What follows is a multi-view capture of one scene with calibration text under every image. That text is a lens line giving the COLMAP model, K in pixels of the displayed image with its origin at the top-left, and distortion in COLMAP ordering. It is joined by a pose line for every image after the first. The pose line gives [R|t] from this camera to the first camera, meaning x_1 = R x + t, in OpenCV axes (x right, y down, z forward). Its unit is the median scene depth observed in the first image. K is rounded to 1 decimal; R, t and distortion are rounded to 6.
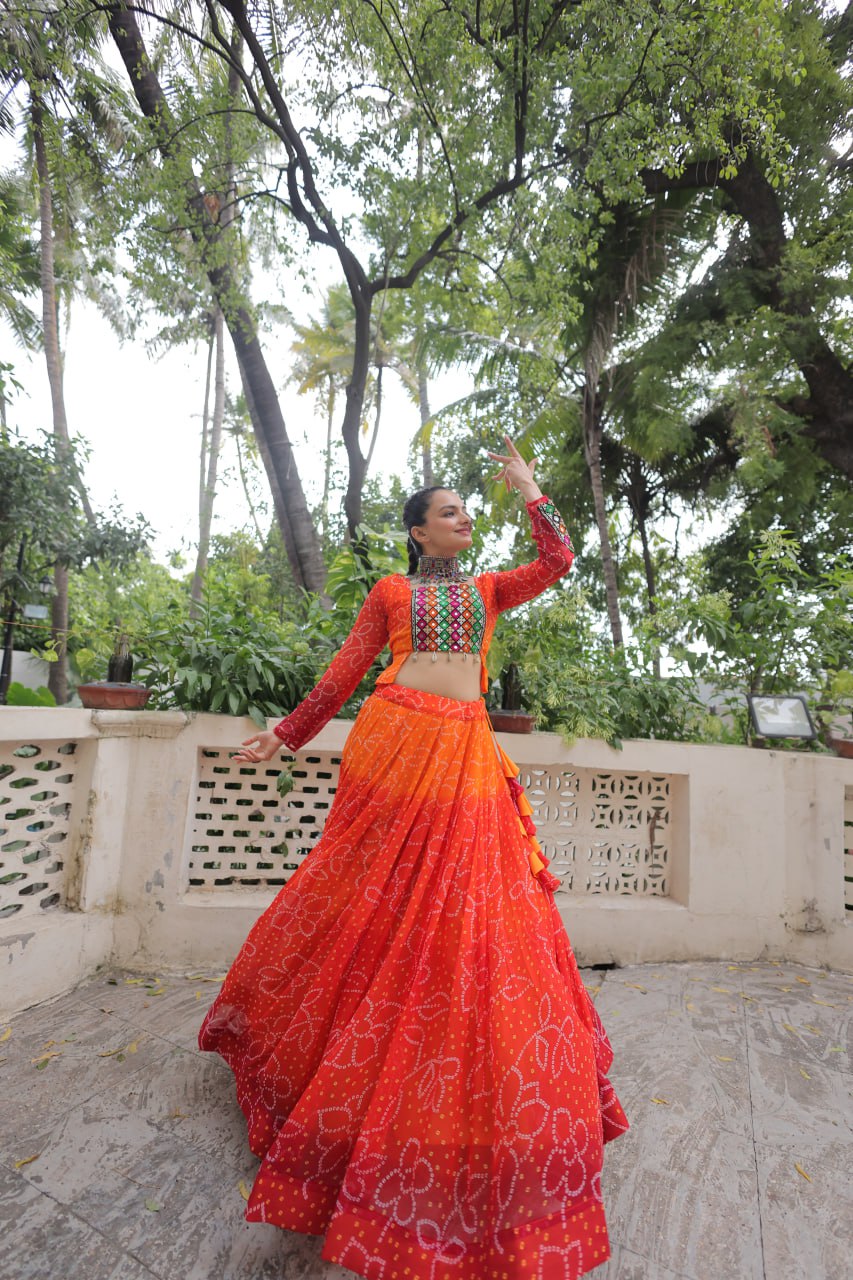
lens RADIAL K [[577.7, 0, 417.5], [0, 577.7, 636.0], [0, 0, 1]] dist [-0.002734, 0.000971]
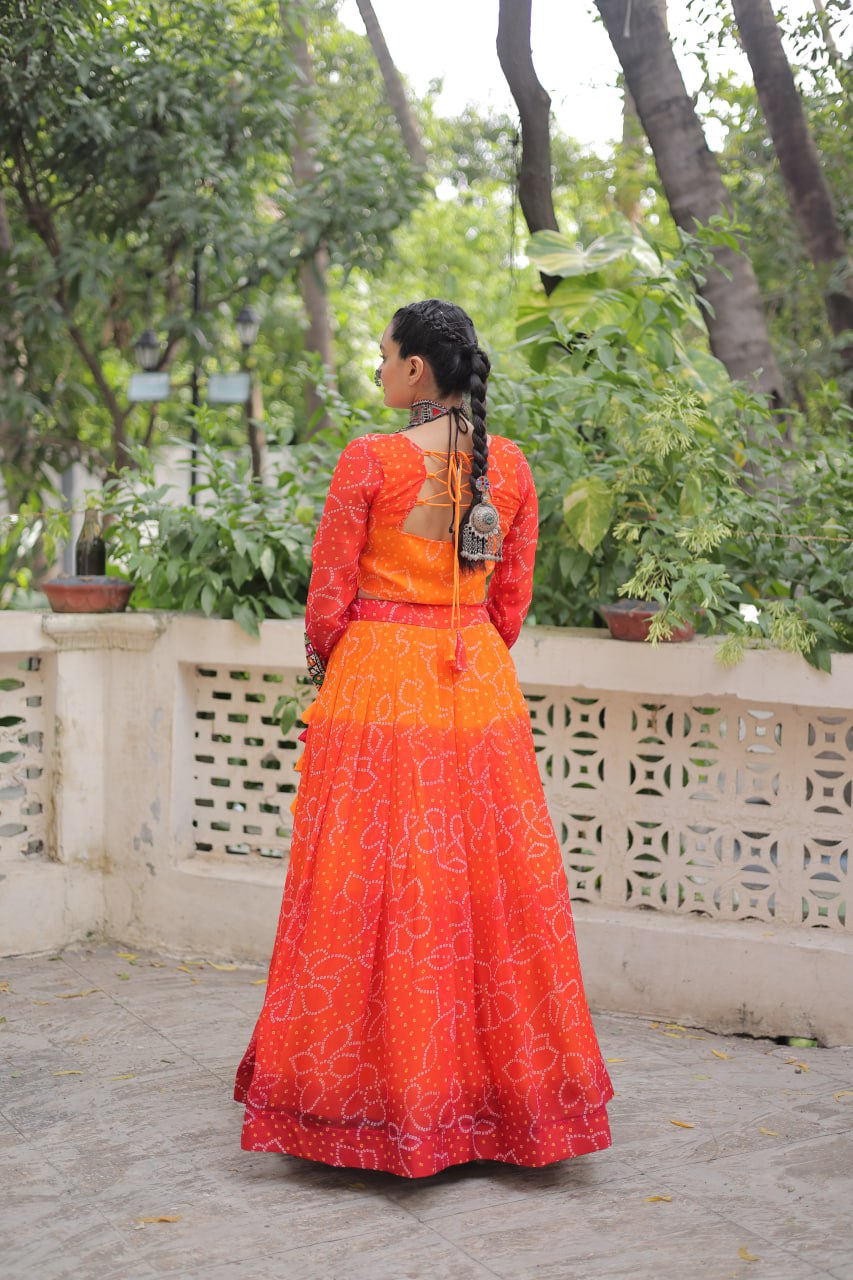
lens RADIAL K [[1835.7, 0, 415.8], [0, 1835.7, 637.5], [0, 0, 1]] dist [0.010053, 0.000000]
pose [[0.832375, -0.005232, -0.554189, 1.031056], [0.097330, 0.985794, 0.136881, -0.111206], [0.545600, -0.167875, 0.821059, -0.644532]]
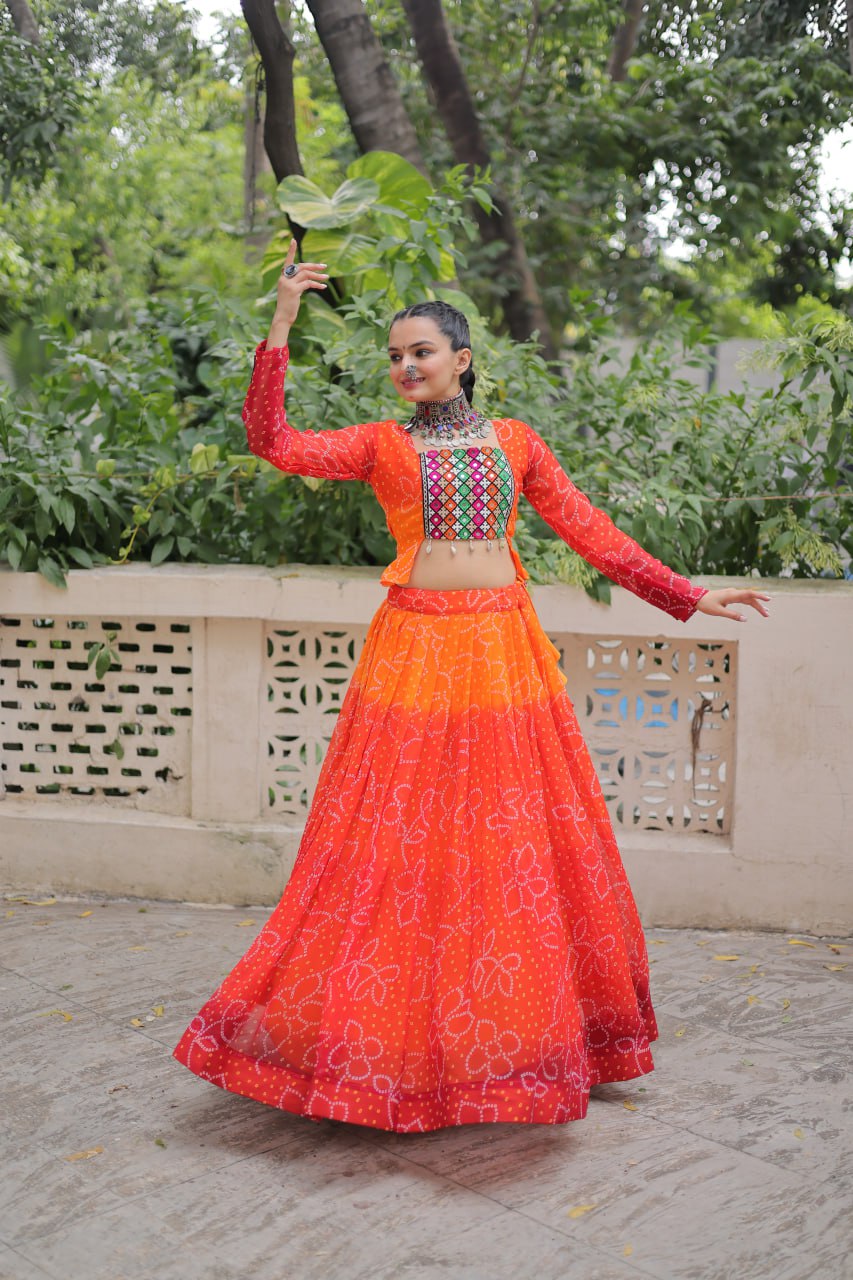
lens RADIAL K [[1835.7, 0, 421.7], [0, 1835.7, 643.7], [0, 0, 1]] dist [0.010053, 0.000000]
pose [[0.934440, -0.010172, -0.355976, 0.897160], [0.099817, 0.967005, 0.234389, -0.244812], [0.341846, -0.254555, 0.904623, -0.866621]]
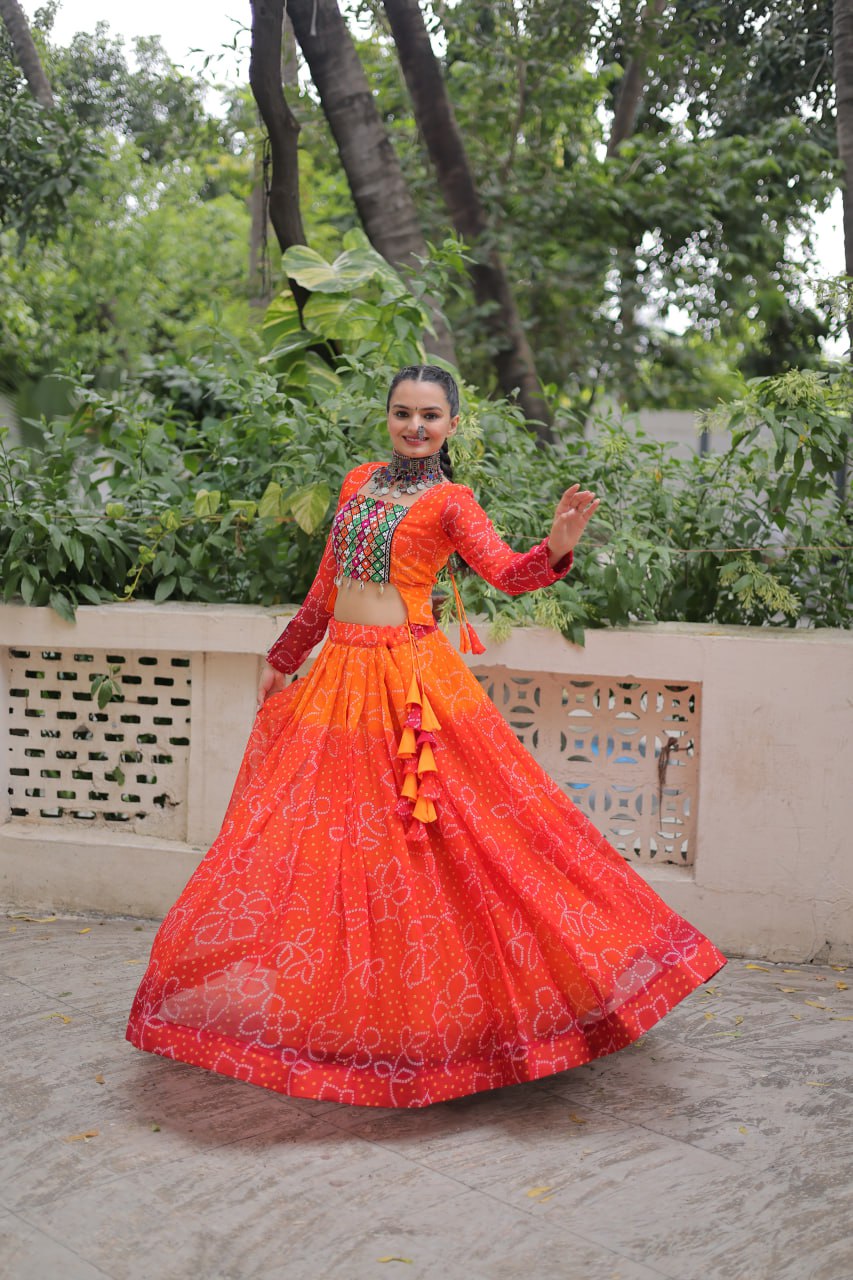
lens RADIAL K [[1835.7, 0, 431.3], [0, 1835.7, 638.4], [0, 0, 1]] dist [0.010053, 0.000000]
pose [[0.937261, -0.006032, -0.348577, 0.958154], [0.079537, 0.977182, 0.196952, -0.241359], [0.339435, -0.212320, 0.916354, -0.996976]]
